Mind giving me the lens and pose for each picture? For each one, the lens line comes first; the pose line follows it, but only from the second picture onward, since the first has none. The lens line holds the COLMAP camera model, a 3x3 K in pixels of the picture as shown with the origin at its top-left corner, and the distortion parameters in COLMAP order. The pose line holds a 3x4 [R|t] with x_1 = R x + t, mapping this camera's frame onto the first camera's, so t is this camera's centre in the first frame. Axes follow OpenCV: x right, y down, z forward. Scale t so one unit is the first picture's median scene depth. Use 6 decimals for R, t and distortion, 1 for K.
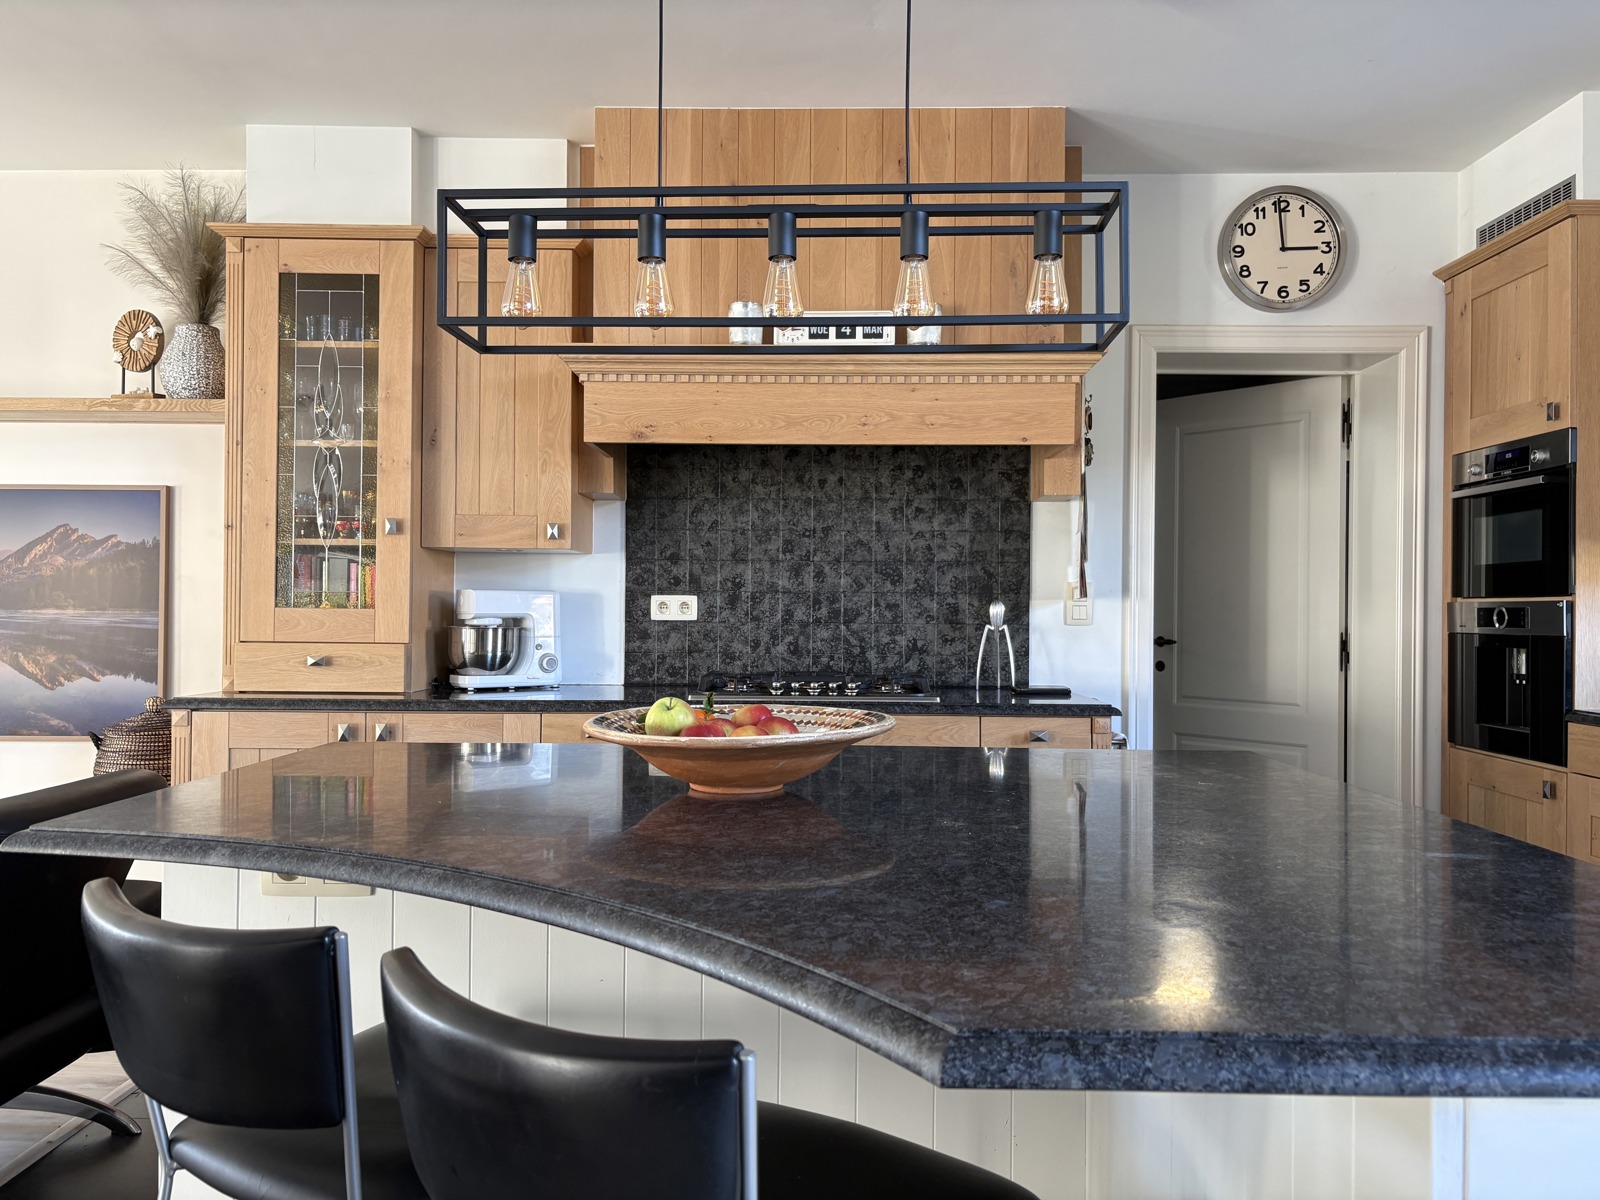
lens RADIAL K [[1202.0, 0, 800.0], [0, 1202.0, 600.0], [0, 0, 1]] dist [0.081471, -0.099367]
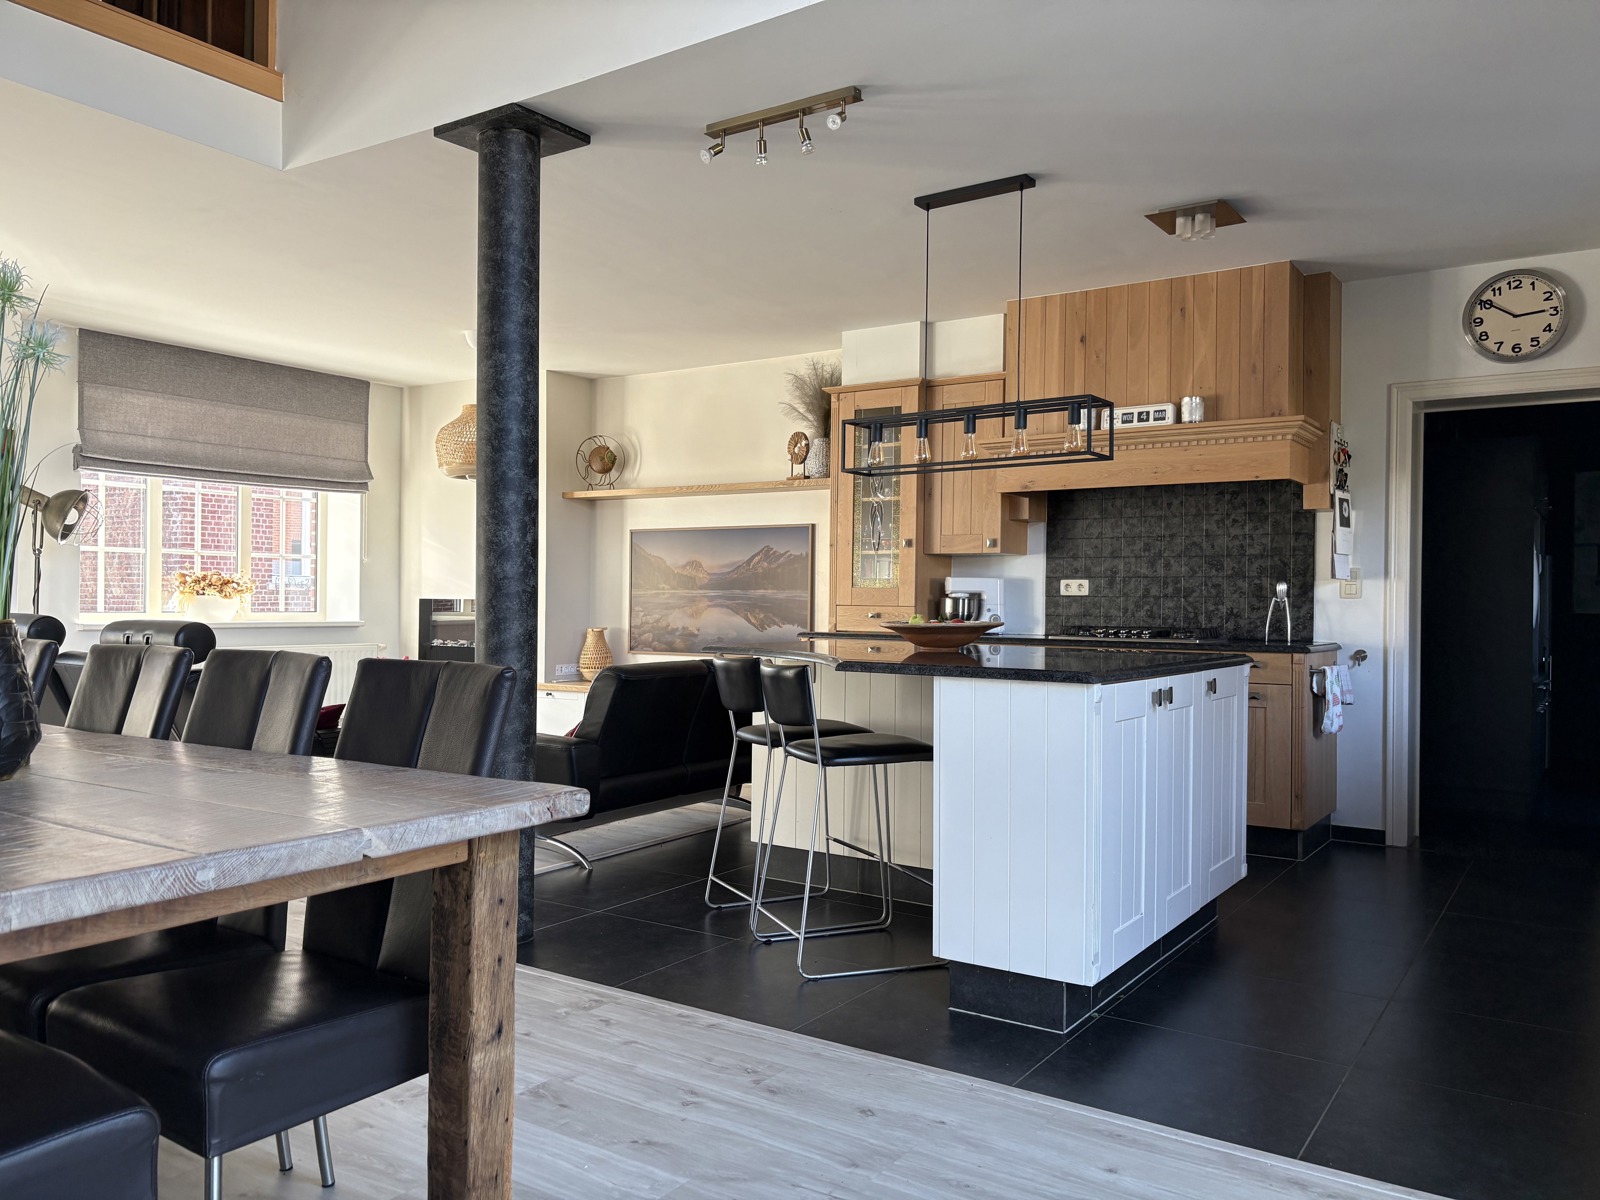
lens RADIAL K [[1202.0, 0, 800.0], [0, 1202.0, 600.0], [0, 0, 1]] dist [0.081471, -0.099367]
pose [[0.837424, 0.000440, -0.546554, 0.469403], [0.000315, 0.999999, 0.001287, 0.020989], [0.546554, -0.001250, 0.837423, -0.548847]]
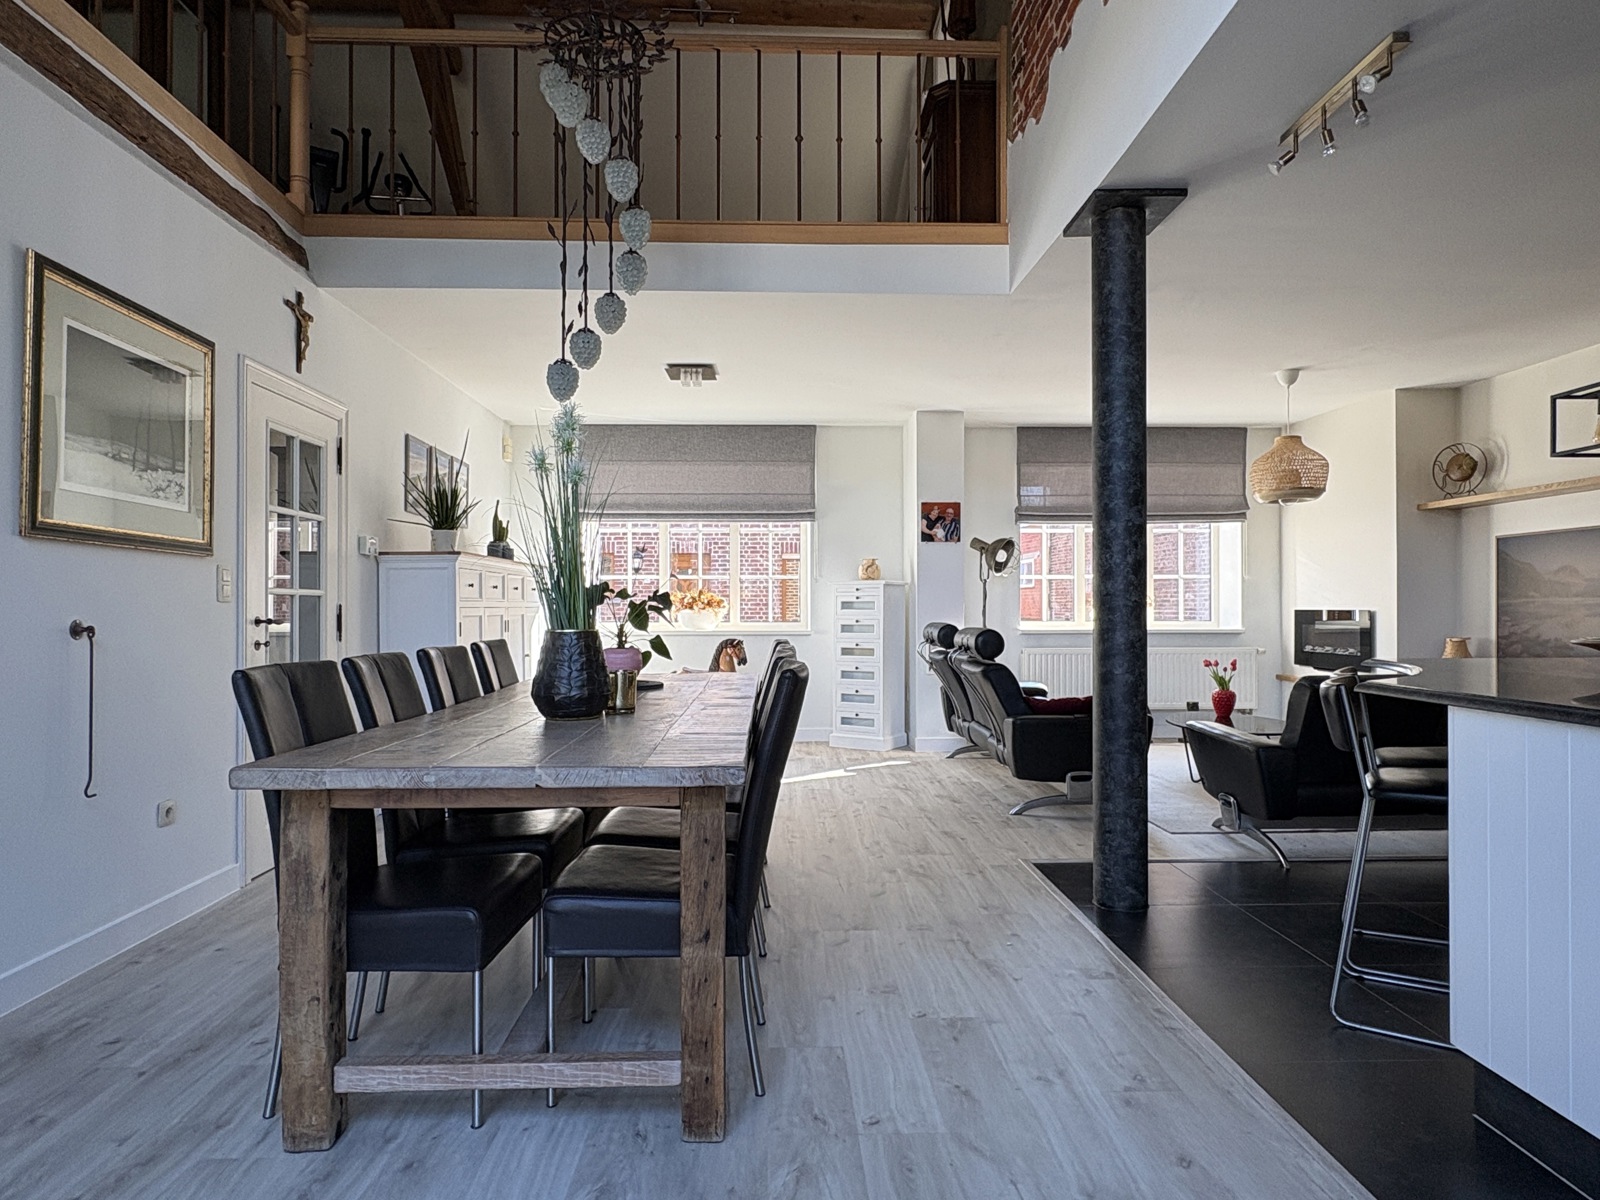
lens RADIAL K [[952.7, 0, 800.0], [0, 952.7, 600.0], [0, 0, 1]] dist [0.011844, 0.000301]
pose [[0.053045, -0.014490, -0.998487, 0.611170], [0.009400, 0.999858, -0.014011, 0.019756], [0.998548, -0.008643, 0.053174, -0.213217]]
